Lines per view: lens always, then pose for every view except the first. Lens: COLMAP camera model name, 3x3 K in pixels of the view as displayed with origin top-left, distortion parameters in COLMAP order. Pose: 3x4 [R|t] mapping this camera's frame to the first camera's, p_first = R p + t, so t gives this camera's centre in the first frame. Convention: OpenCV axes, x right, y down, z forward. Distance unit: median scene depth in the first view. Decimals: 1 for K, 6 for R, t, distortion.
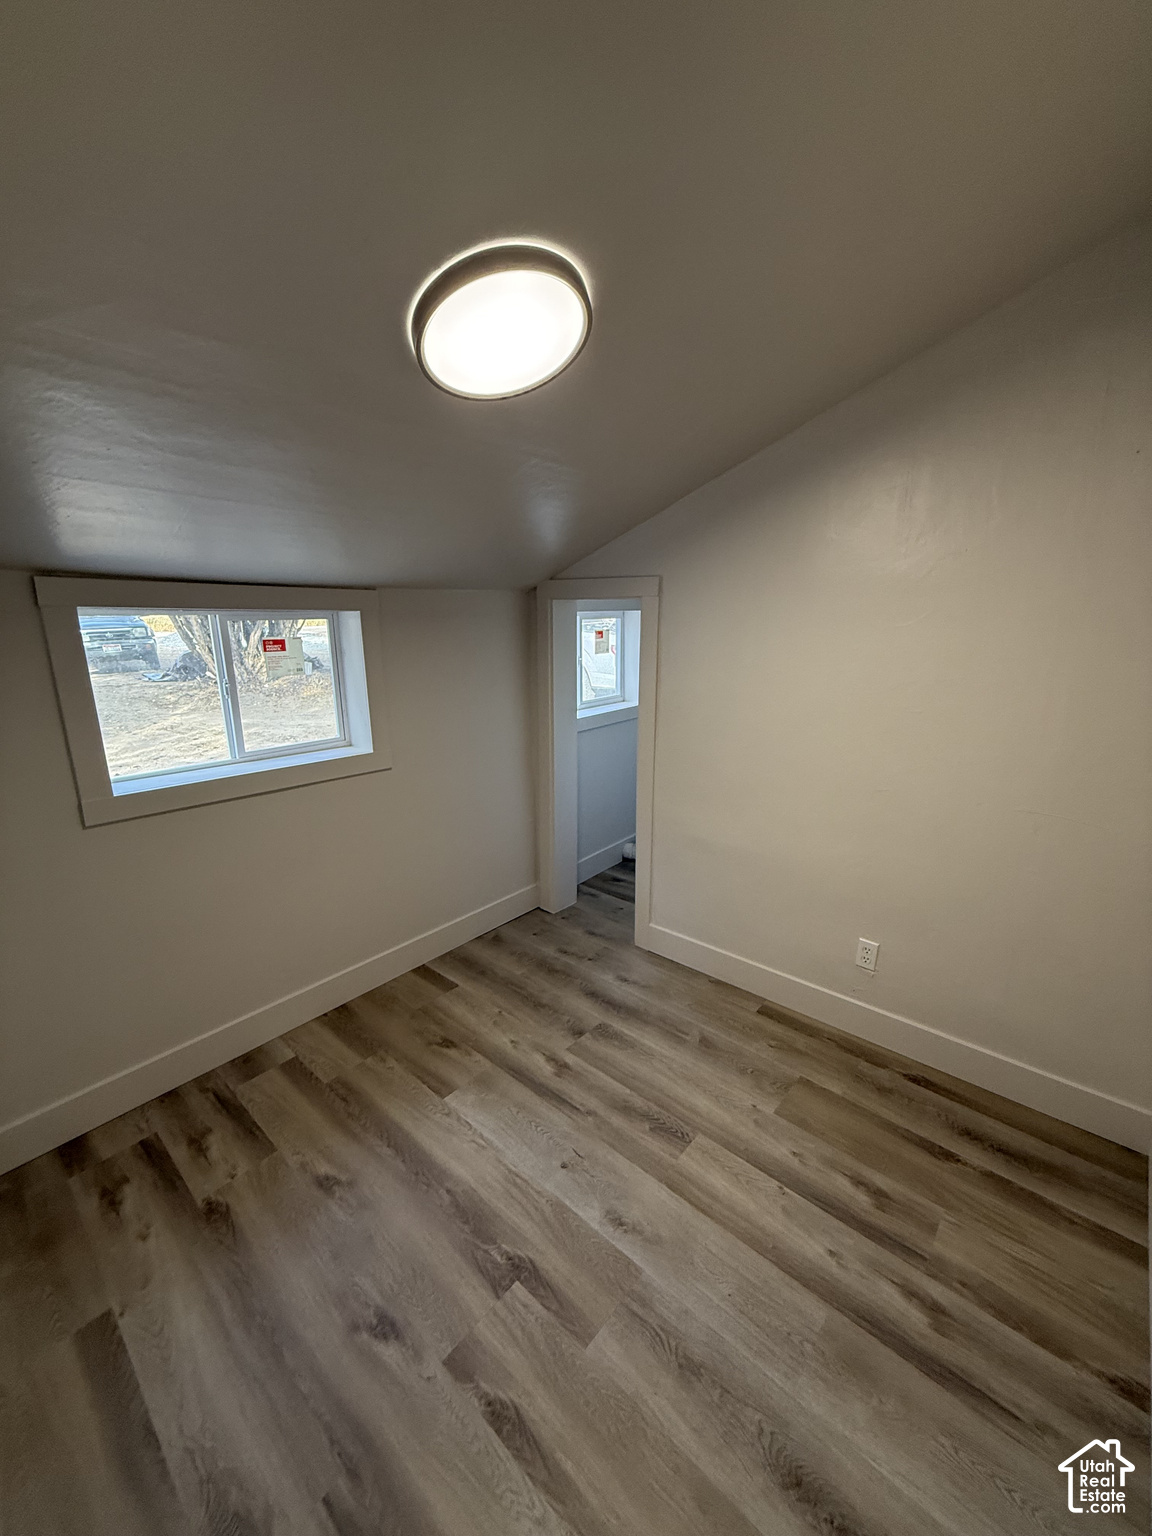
lens RADIAL K [[614.0, 0, 532.3], [0, 614.0, 745.0], [0, 0, 1]] dist [0.000191, 0.000519]
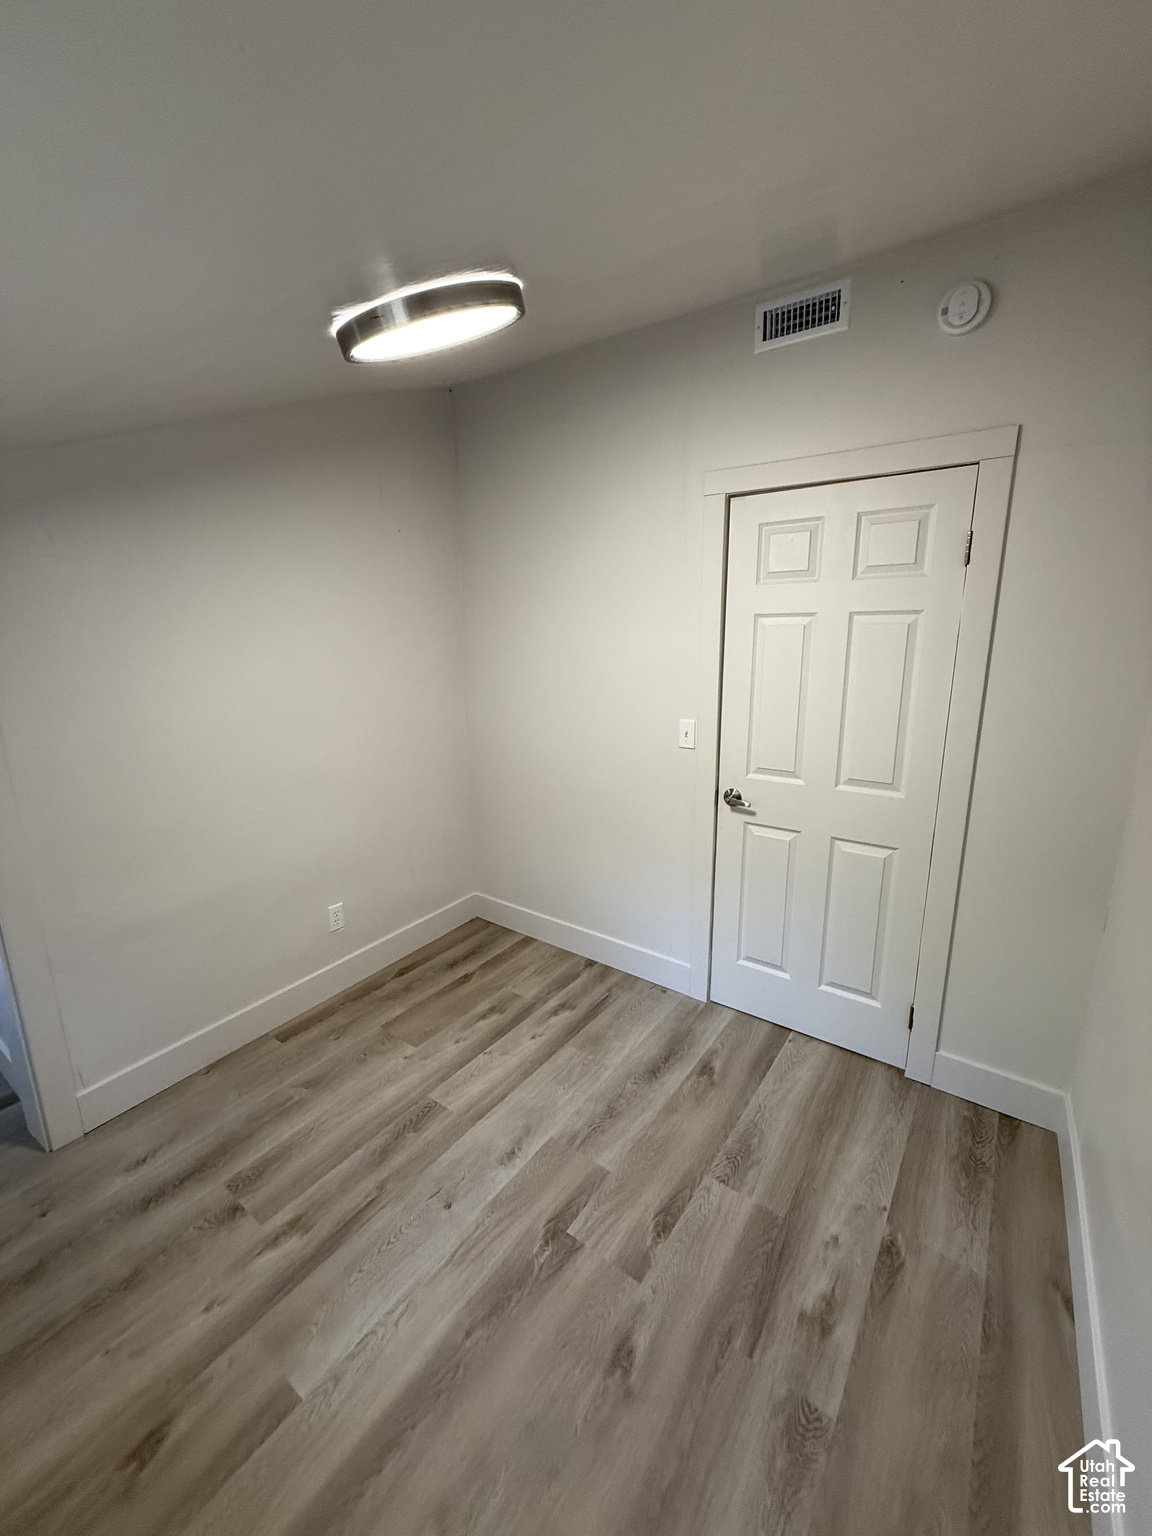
lens RADIAL K [[614.0, 0, 578.3], [0, 614.0, 771.2], [0, 0, 1]] dist [0.000191, 0.000519]
pose [[-0.129331, -0.221141, 0.966628, -0.780347], [0.225519, 0.942710, 0.245842, -0.152035], [-0.965616, 0.249788, -0.072050, 0.726395]]
